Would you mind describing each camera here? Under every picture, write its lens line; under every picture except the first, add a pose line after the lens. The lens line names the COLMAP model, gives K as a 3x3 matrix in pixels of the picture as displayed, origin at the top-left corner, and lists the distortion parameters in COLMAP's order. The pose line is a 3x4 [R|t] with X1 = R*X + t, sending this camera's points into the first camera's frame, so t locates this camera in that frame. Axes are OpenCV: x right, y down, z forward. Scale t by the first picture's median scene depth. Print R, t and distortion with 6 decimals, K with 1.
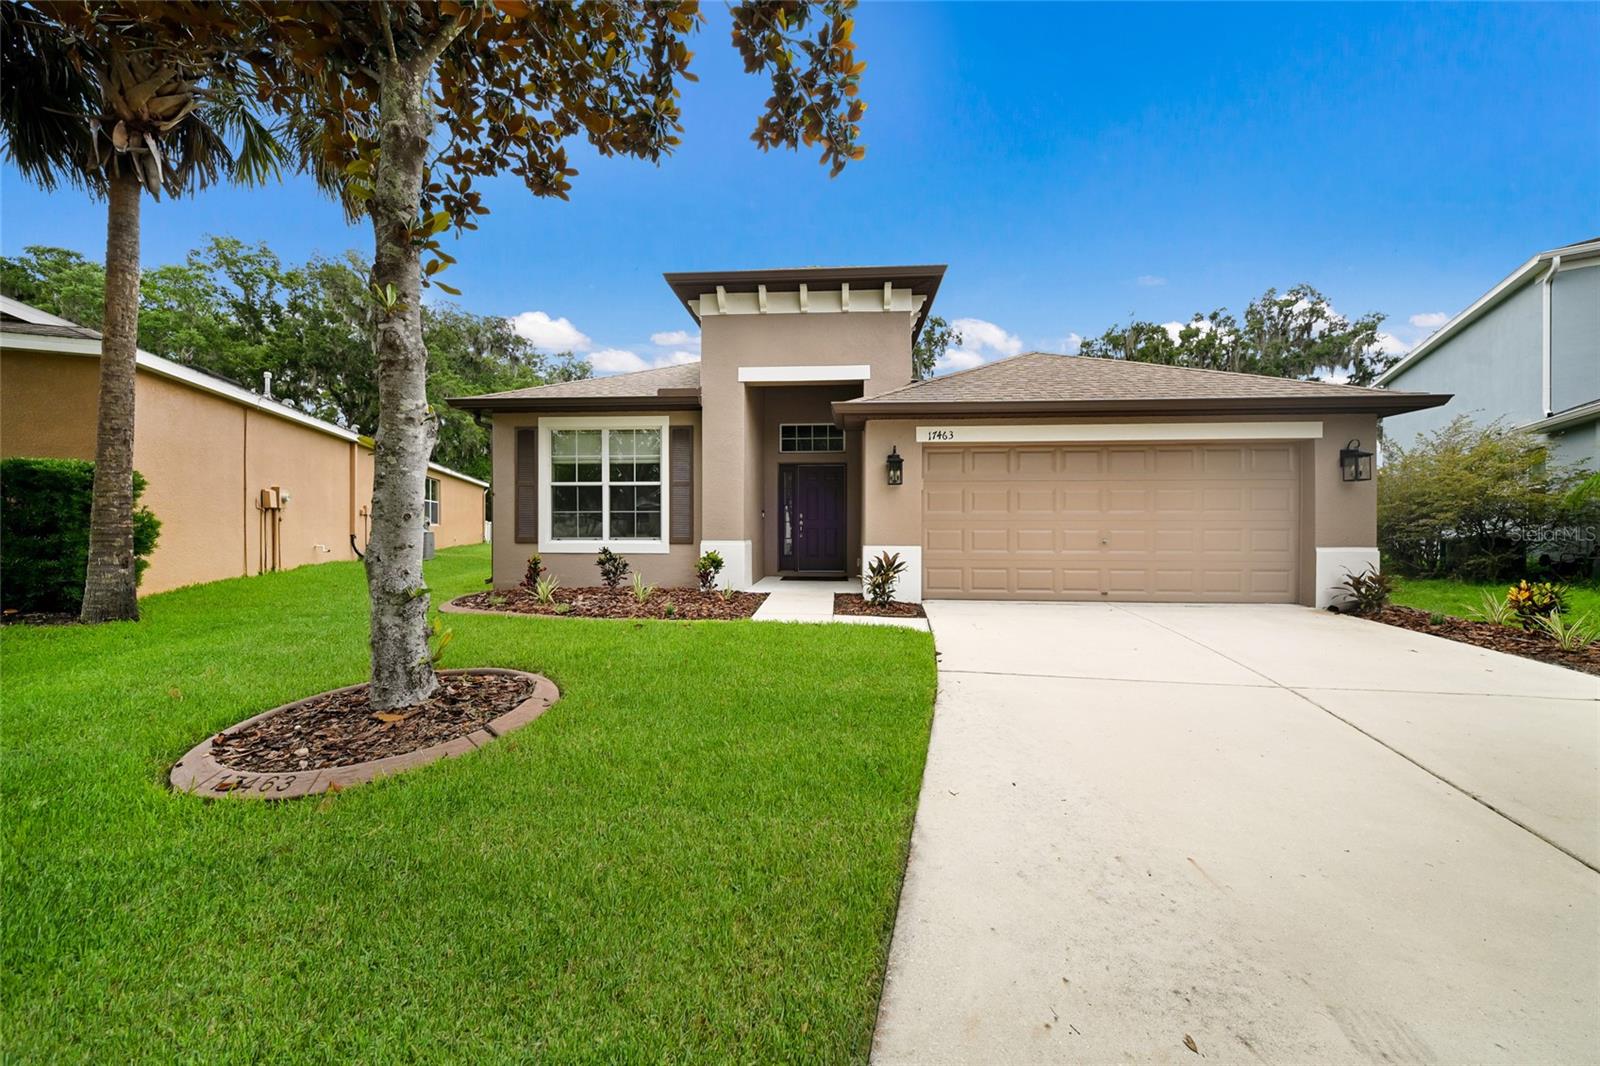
lens RADIAL K [[569.9, 0, 814.1], [0, 569.9, 525.7], [0, 0, 1]] dist [0.000594, -0.001317]
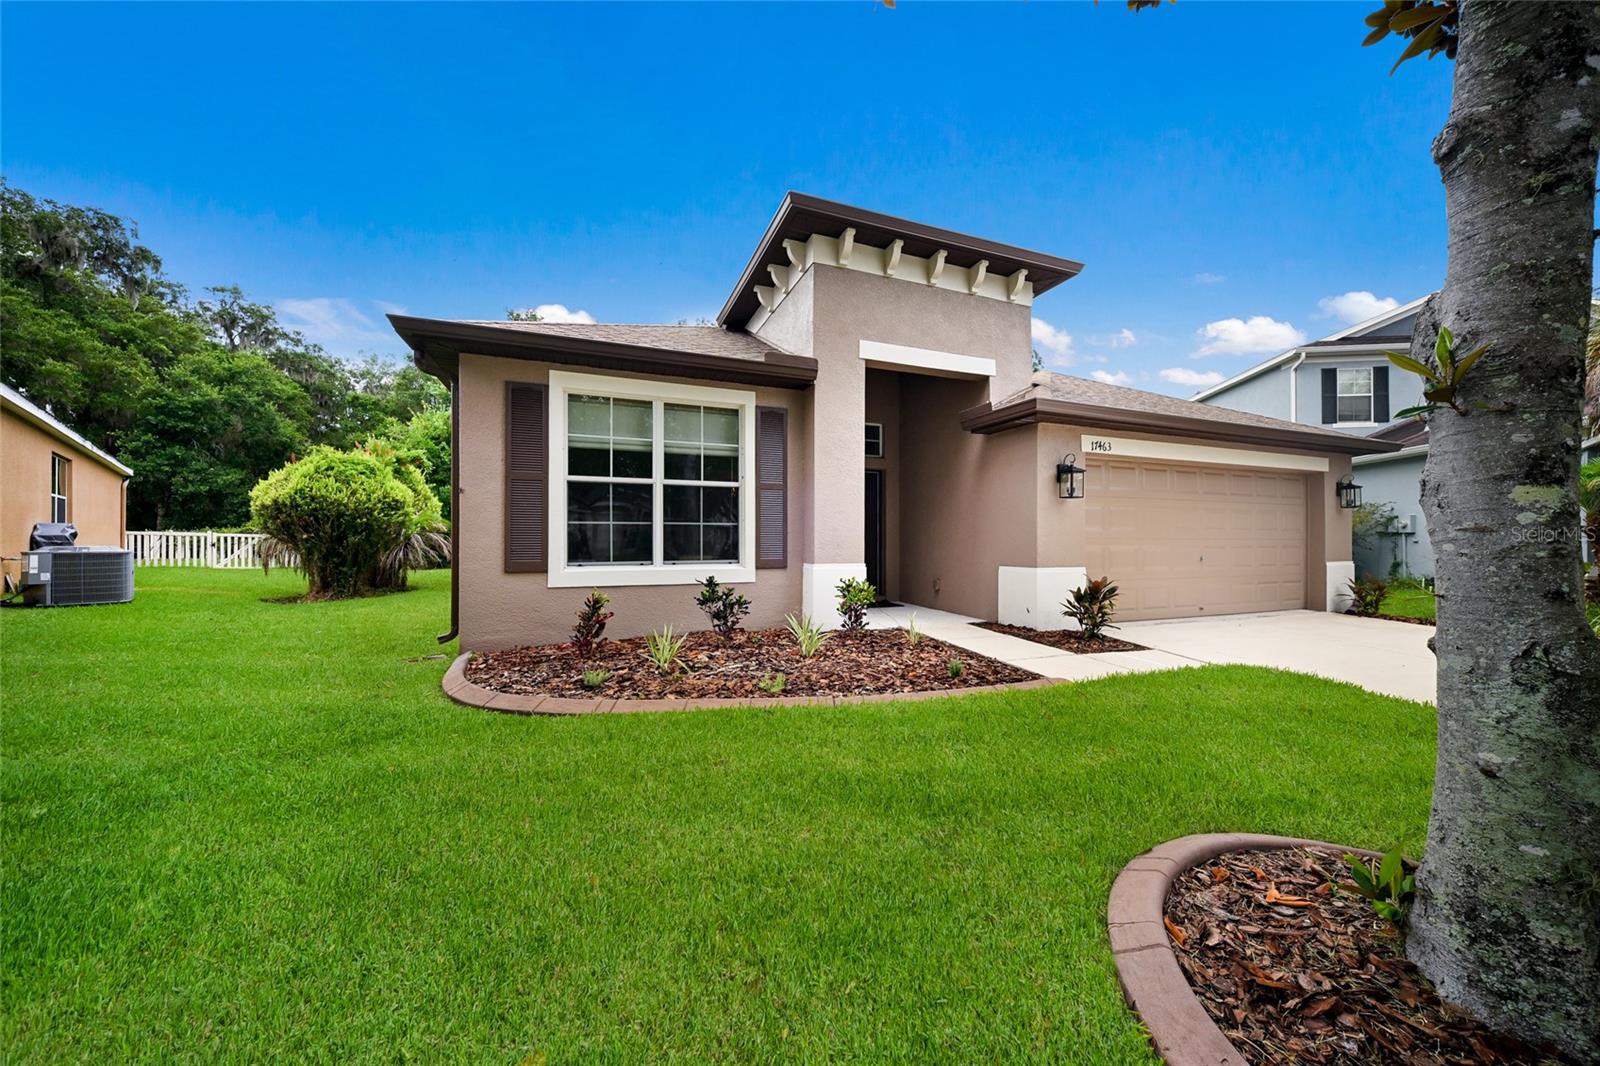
lens RADIAL K [[569.9, 0, 817.6], [0, 569.9, 532.3], [0, 0, 1]] dist [0.000594, -0.001317]
pose [[0.897240, 0.006728, 0.441492, -0.495277], [-0.003406, 0.999960, -0.008317, -0.008568], [-0.441530, 0.005959, 0.897227, 0.312182]]
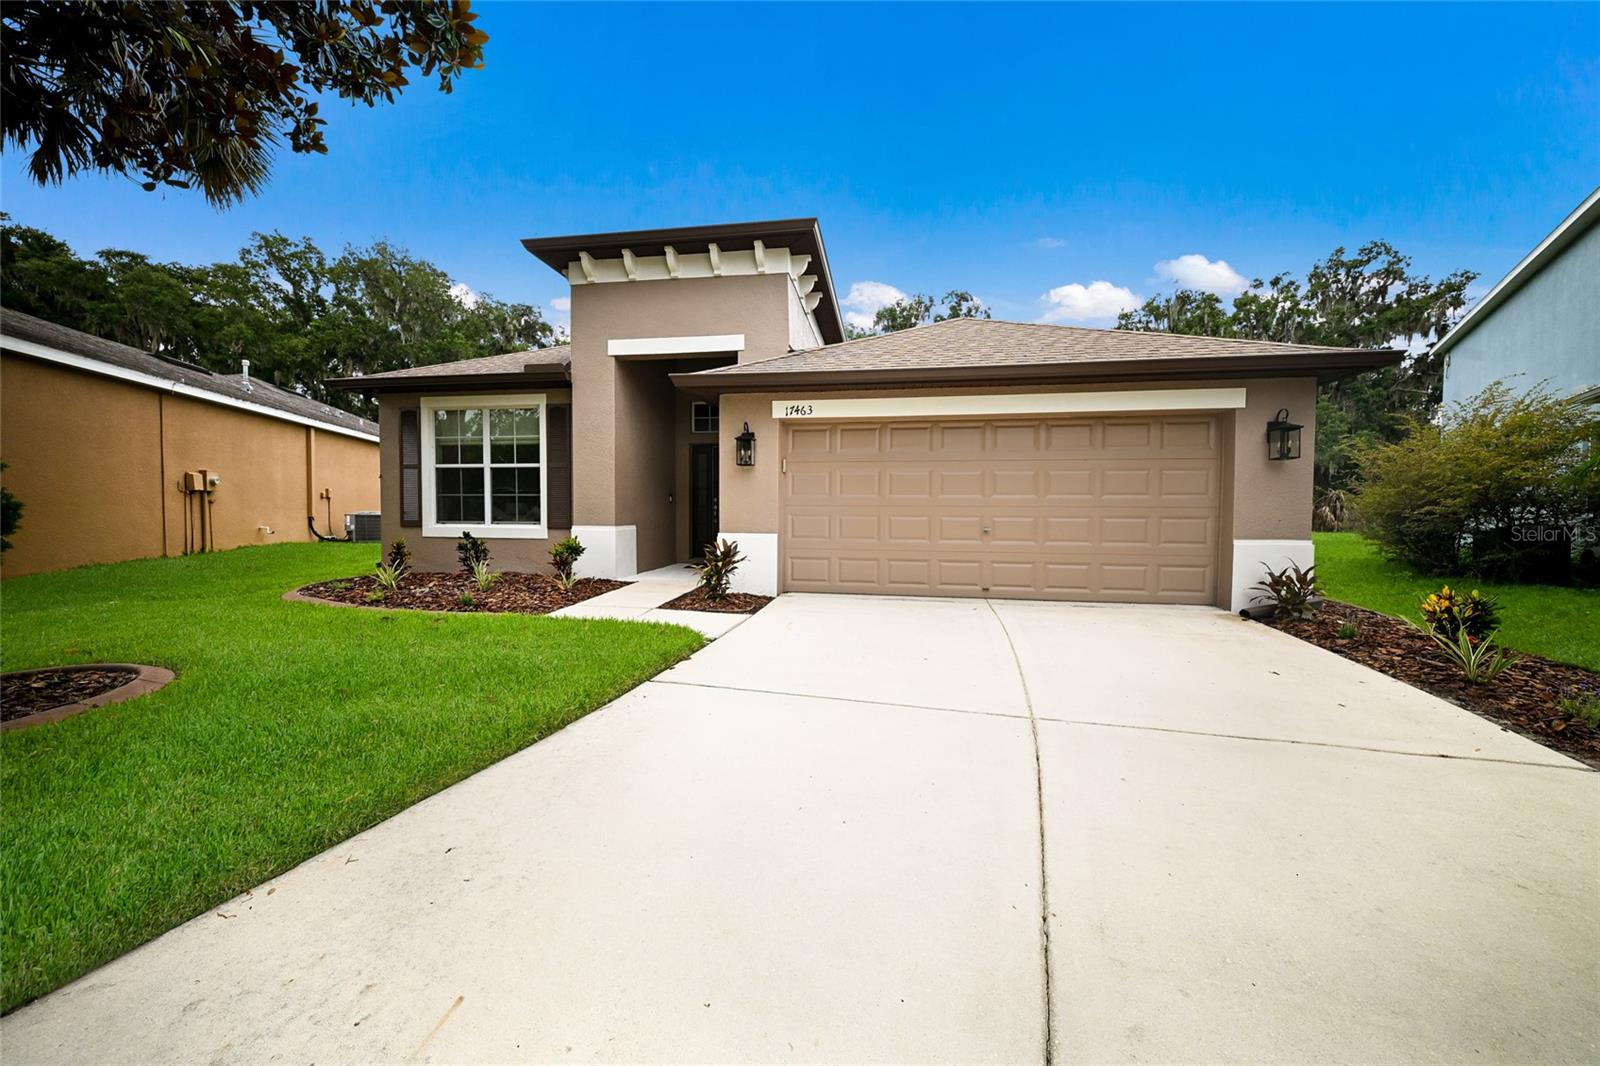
lens RADIAL K [[569.9, 0, 814.8], [0, 569.9, 526.4], [0, 0, 1]] dist [0.000594, -0.001317]
pose [[0.995687, 0.007585, -0.092469, 0.276768], [-0.004993, 0.999589, 0.028235, -0.001366], [0.092646, -0.027651, 0.995315, 0.089557]]
